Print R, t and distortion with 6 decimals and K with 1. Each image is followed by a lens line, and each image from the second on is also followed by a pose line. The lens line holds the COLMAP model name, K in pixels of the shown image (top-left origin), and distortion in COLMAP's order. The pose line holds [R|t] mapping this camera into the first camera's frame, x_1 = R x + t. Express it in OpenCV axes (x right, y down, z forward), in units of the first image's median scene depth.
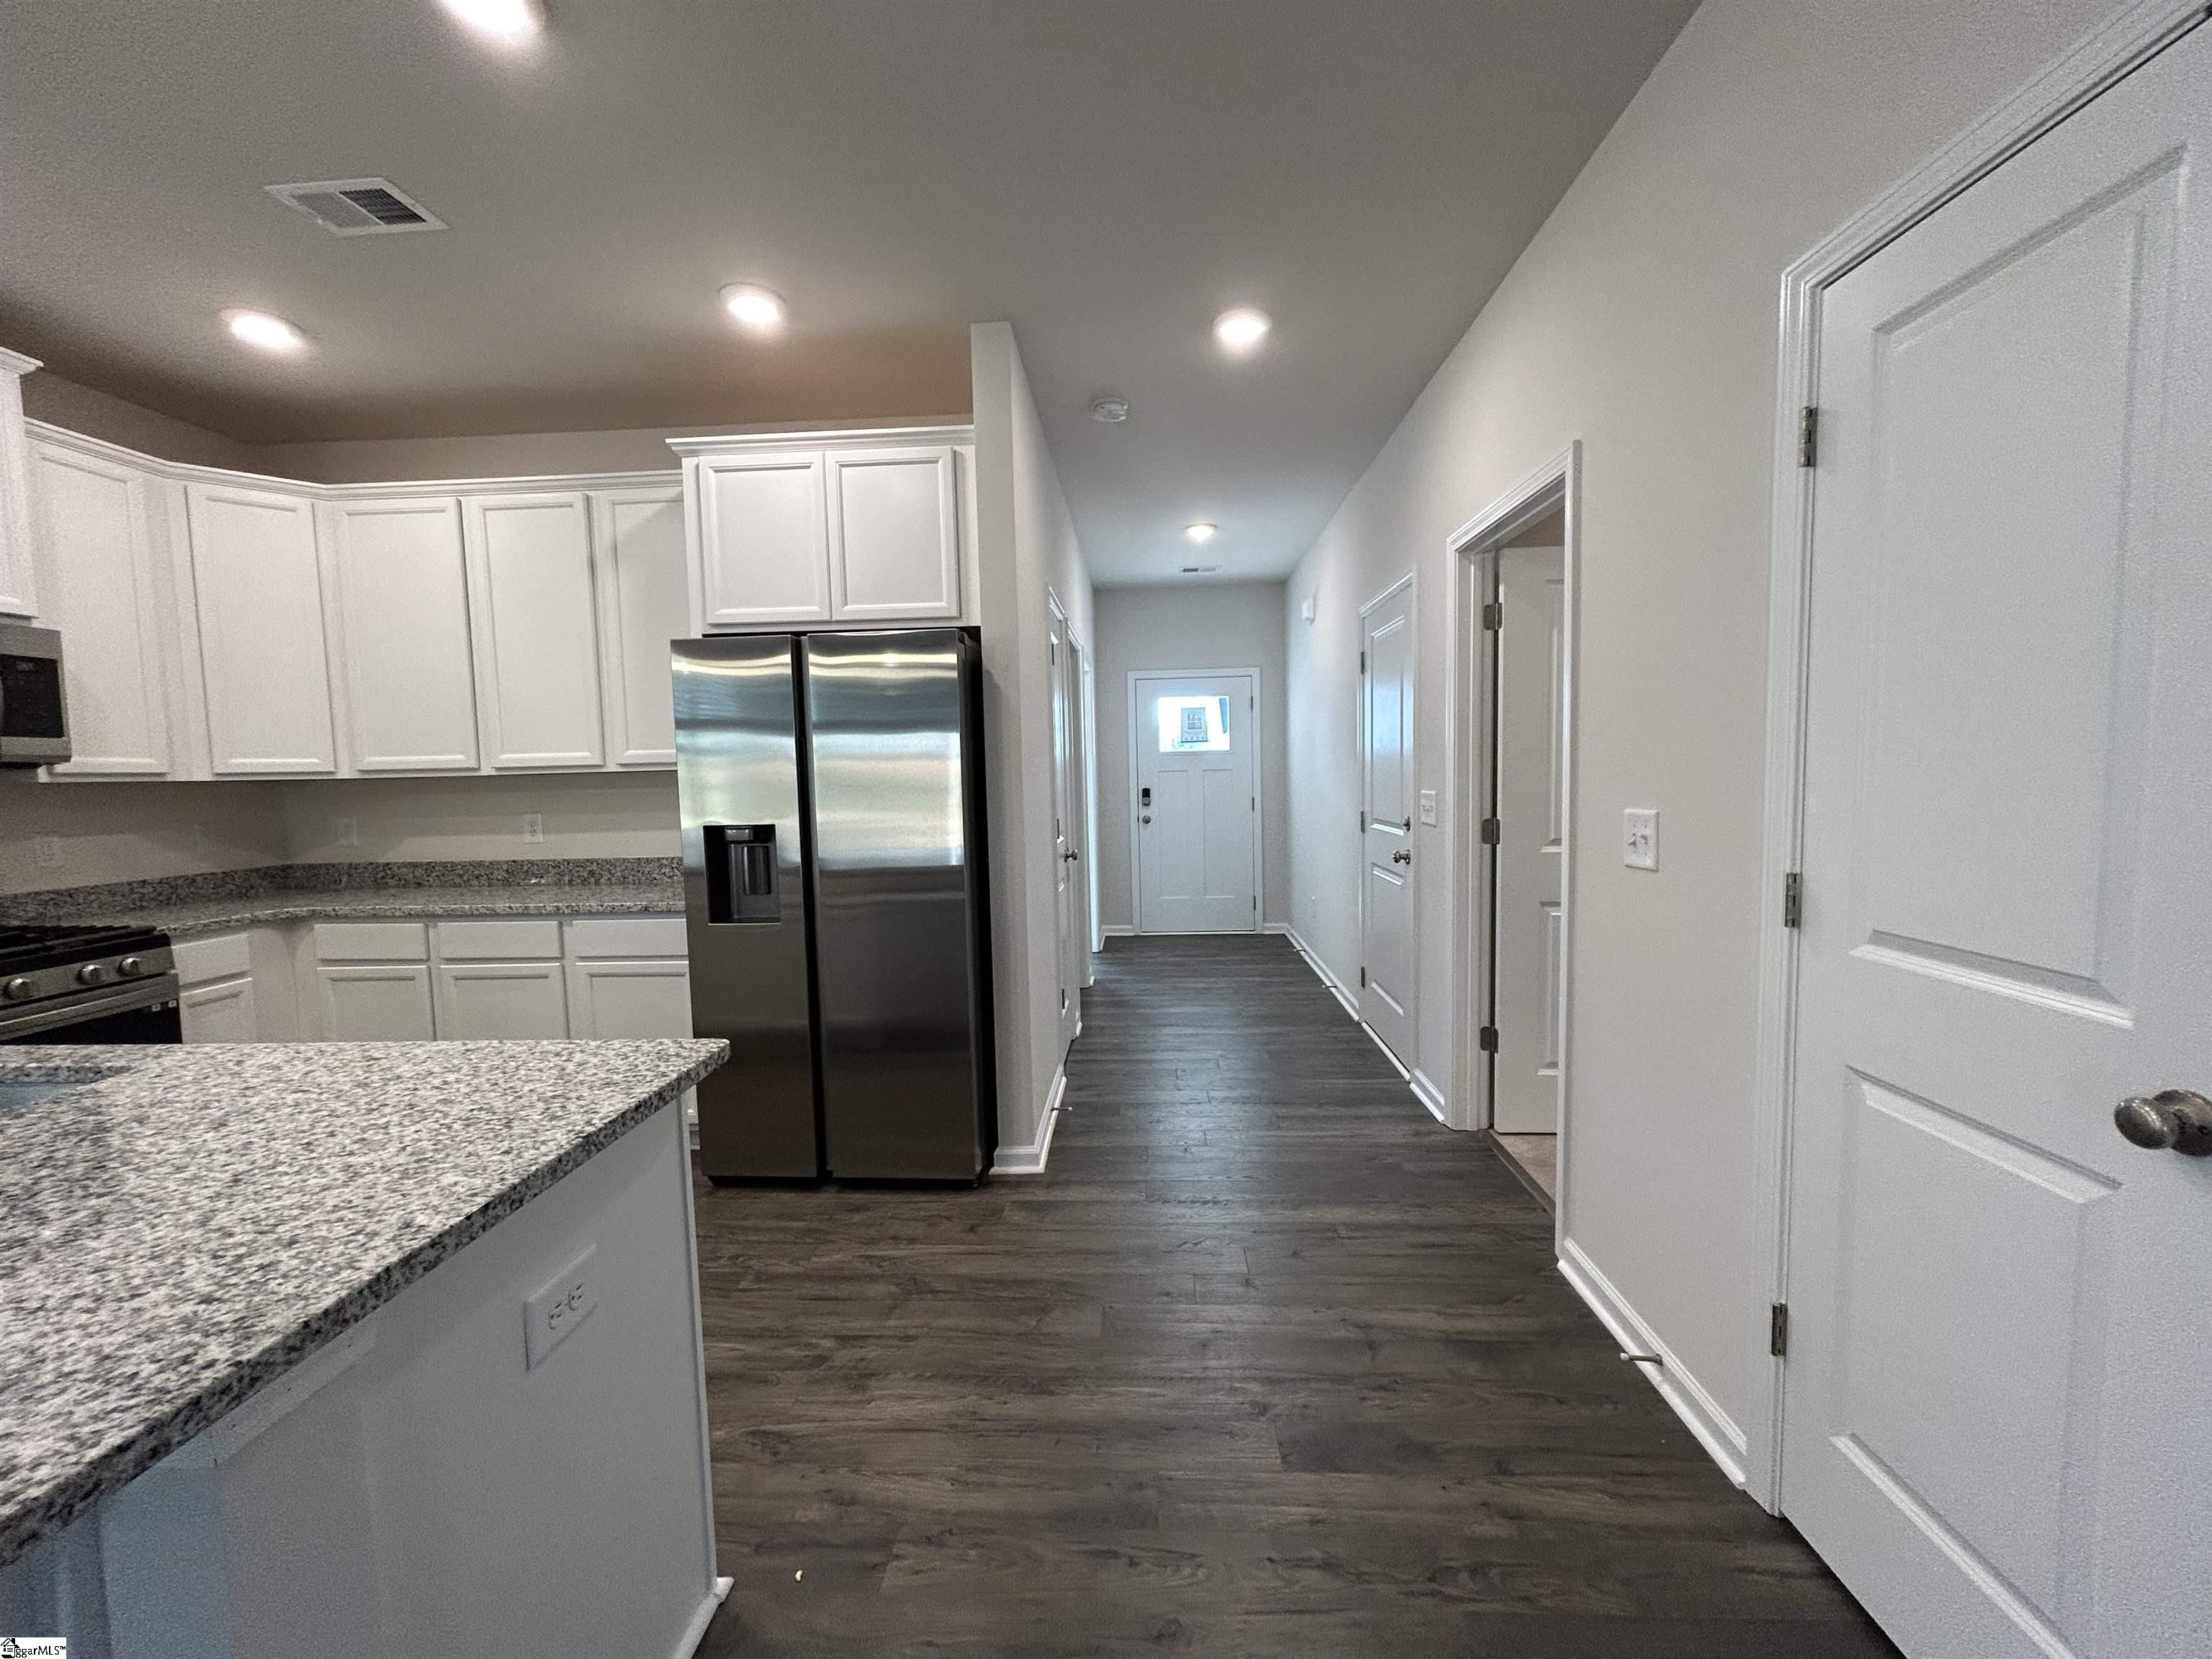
lens RADIAL K [[884.2, 0, 1107.0], [0, 884.2, 833.5], [0, 0, 1]] dist [-0.001188, 0.000344]
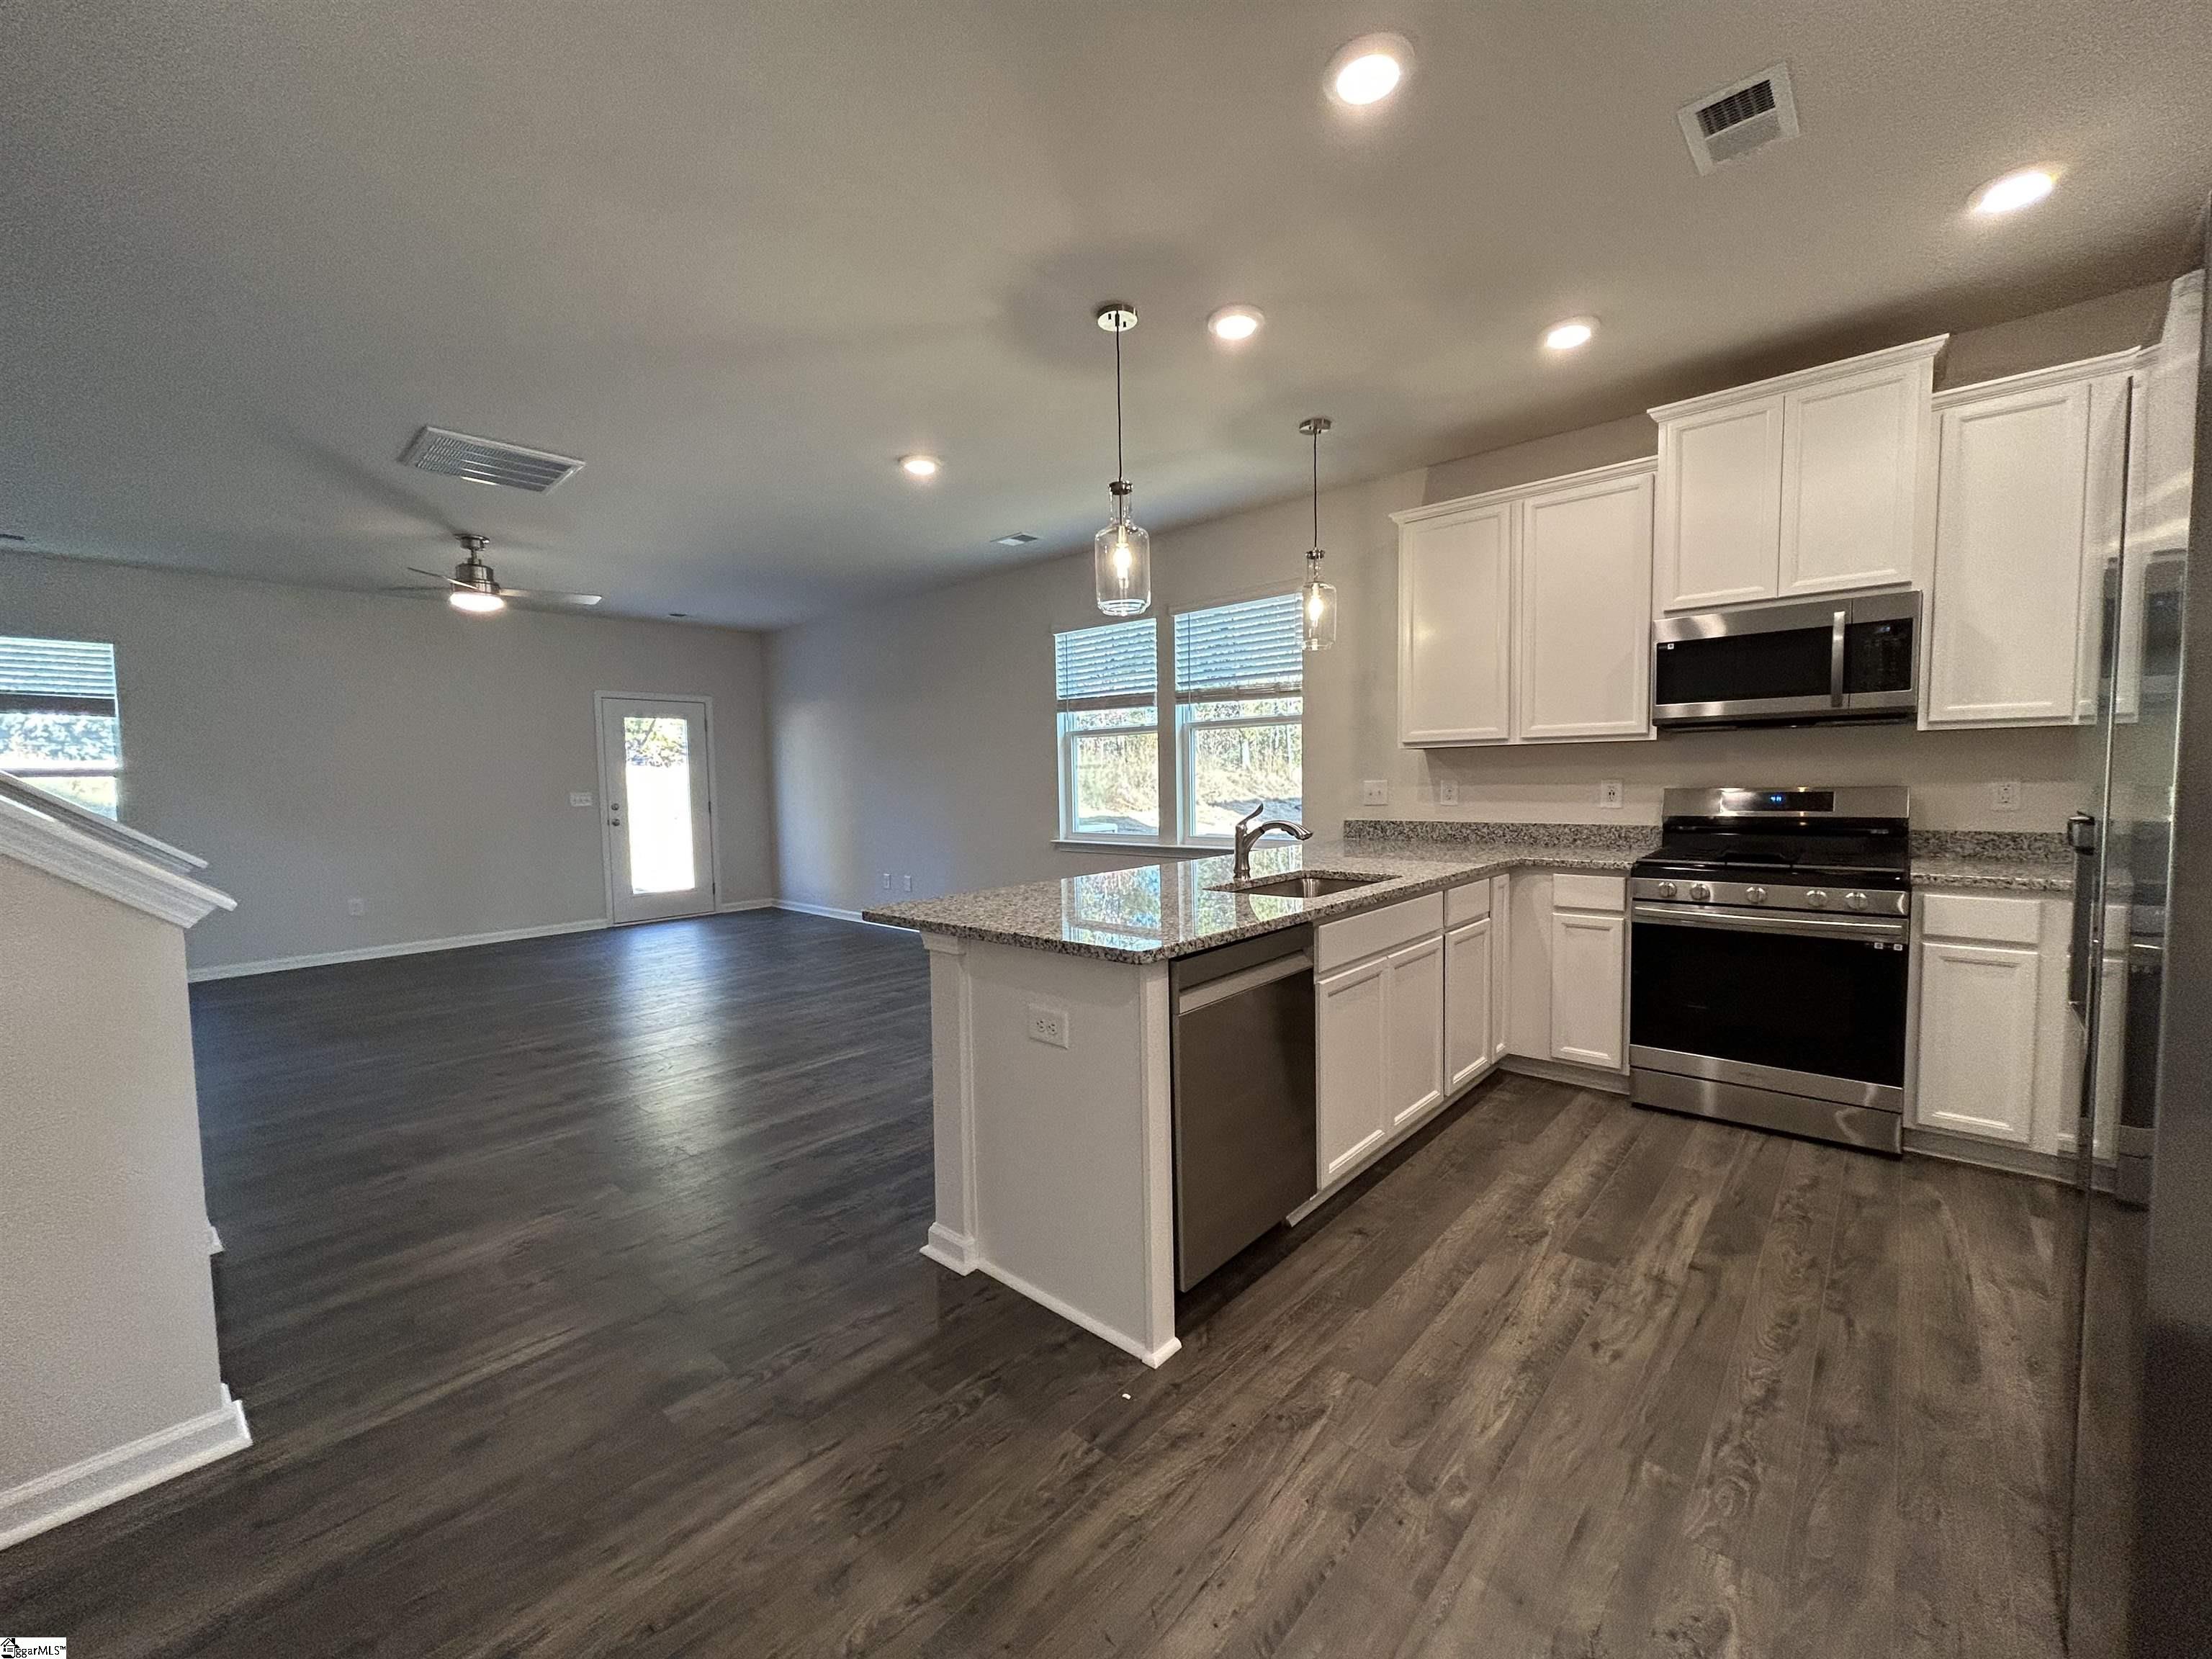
lens RADIAL K [[884.2, 0, 1105.8], [0, 884.2, 833.7], [0, 0, 1]] dist [-0.001188, 0.000344]
pose [[-0.632258, 0.087408, -0.769812, 0.274970], [-0.019604, 0.991493, 0.128679, -0.047534], [0.774510, 0.096449, -0.625165, 0.838694]]
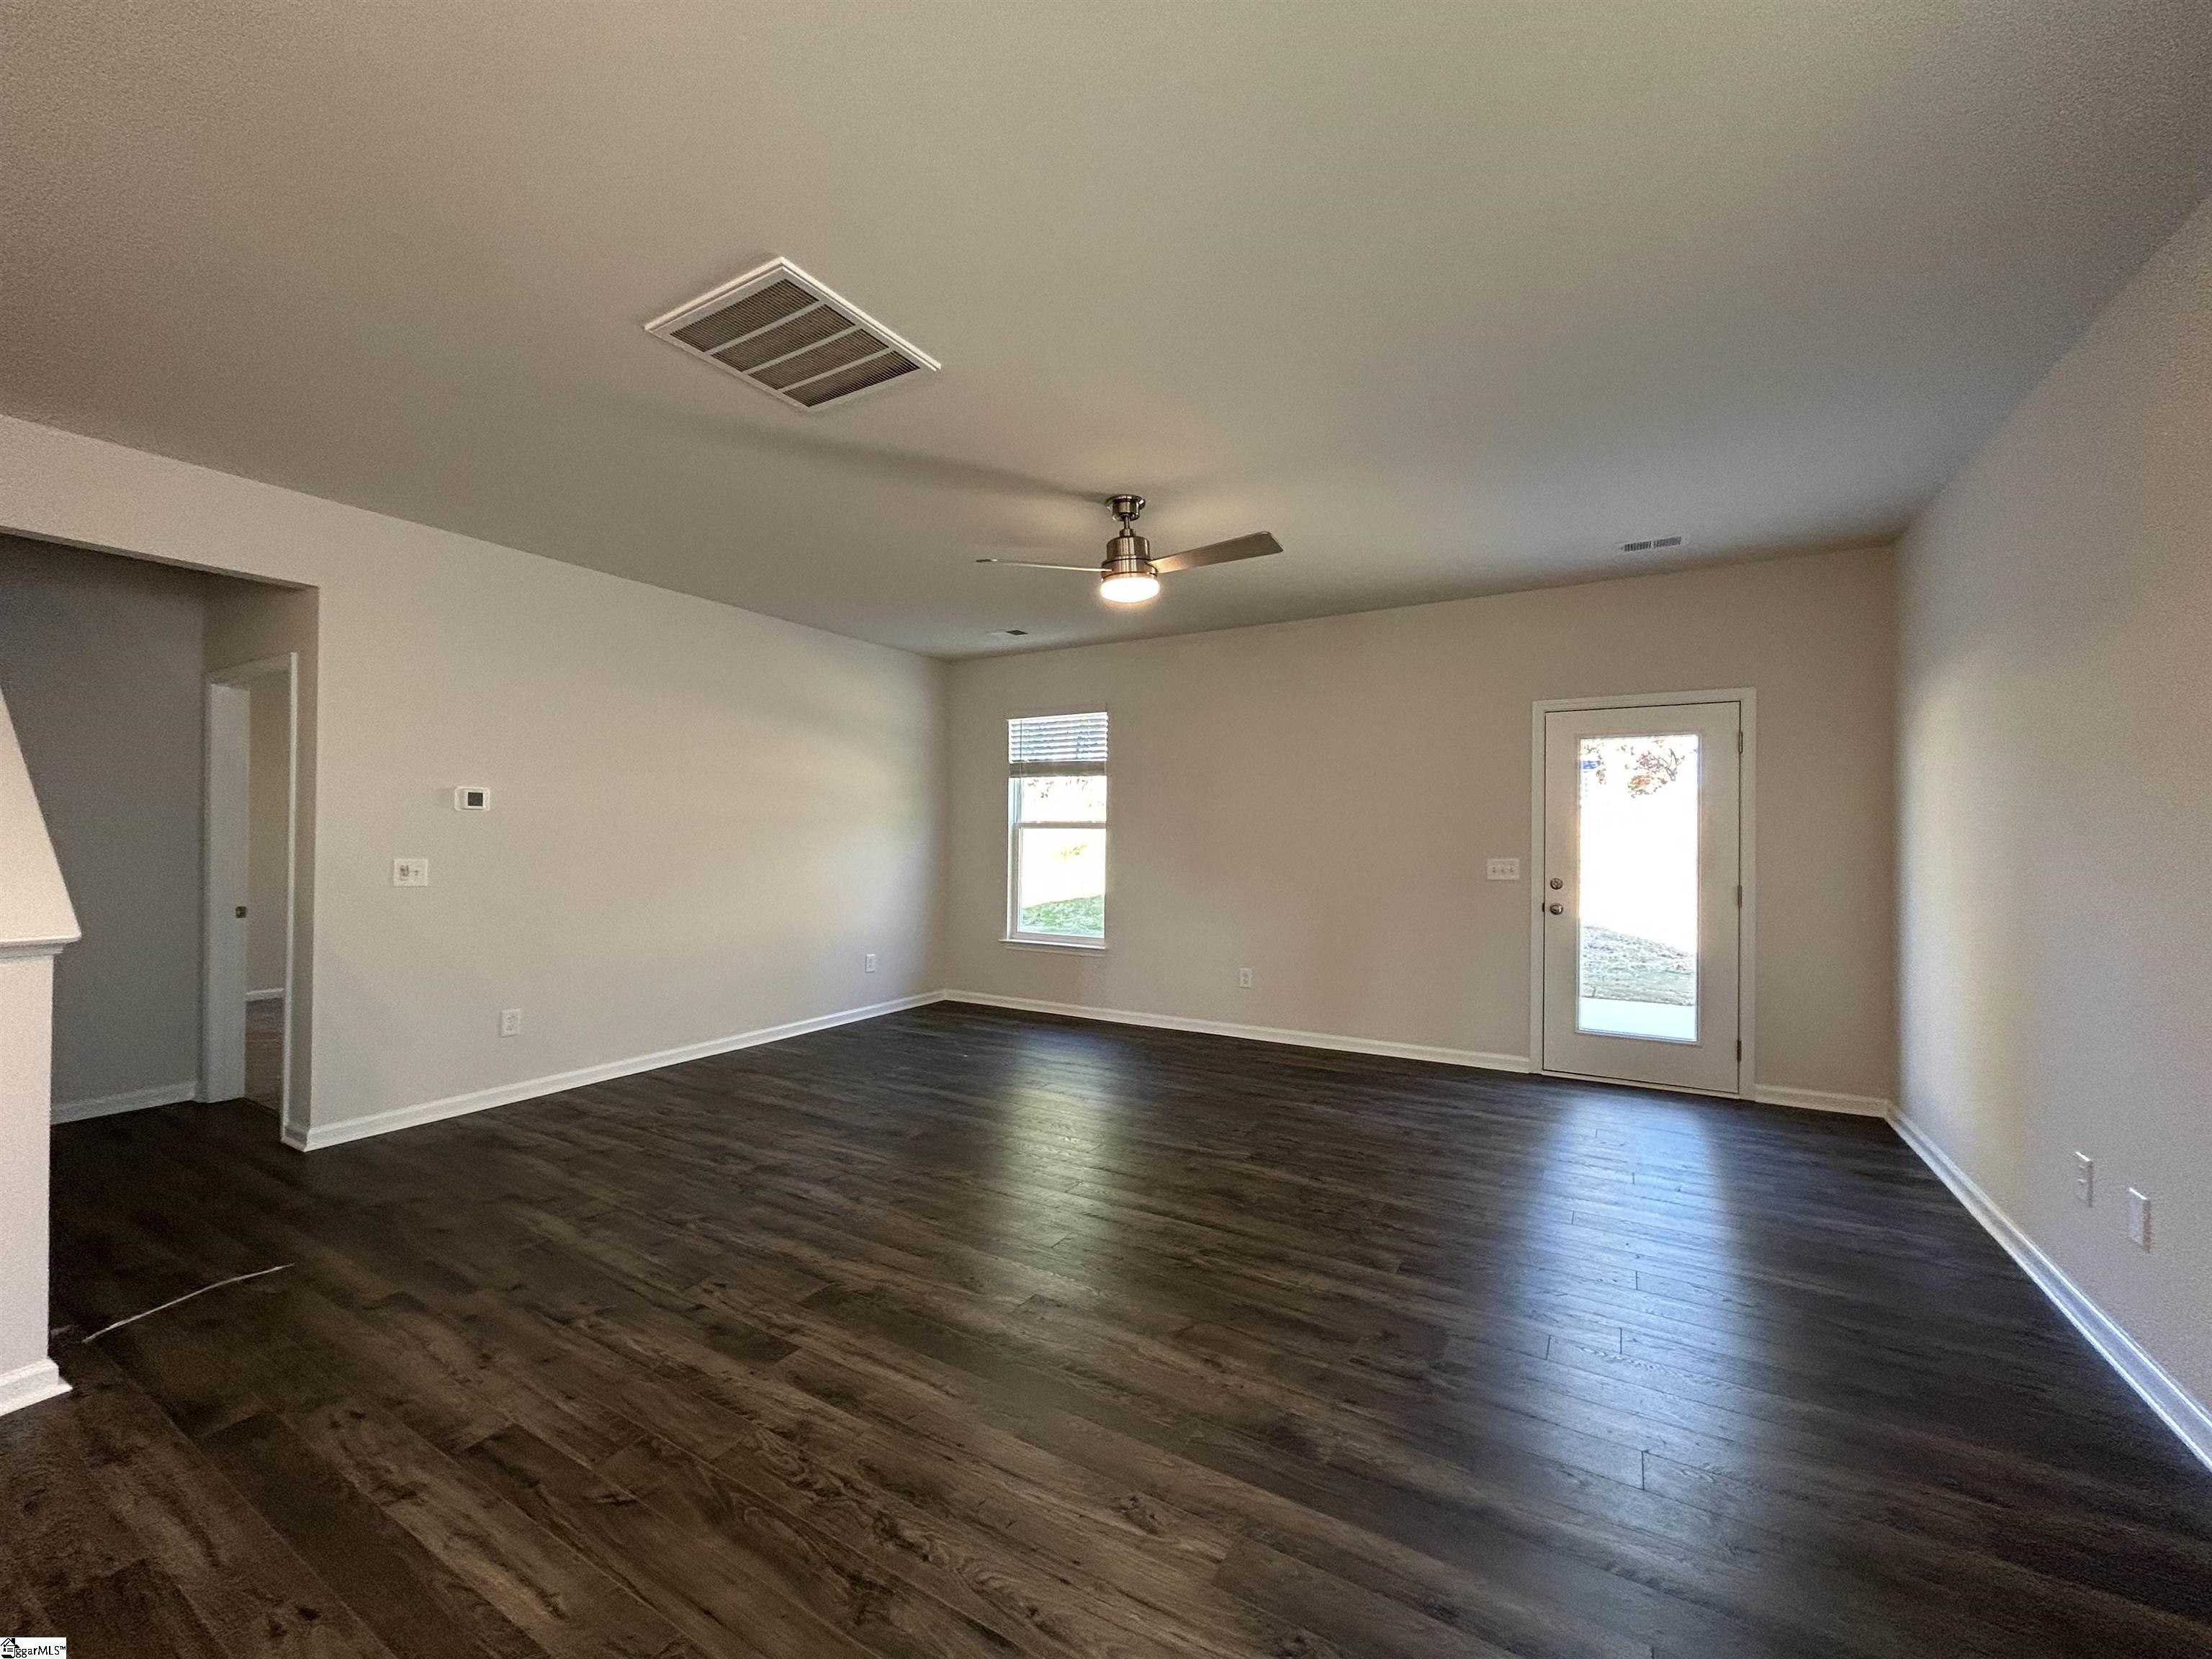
lens RADIAL K [[884.2, 0, 1106.5], [0, 884.2, 836.6], [0, 0, 1]] dist [-0.001188, 0.000344]
pose [[-0.887280, 0.021415, 0.460733, -0.886199], [0.049501, 0.997573, 0.048962, 0.033594], [-0.458566, 0.066250, -0.886187, -0.138558]]
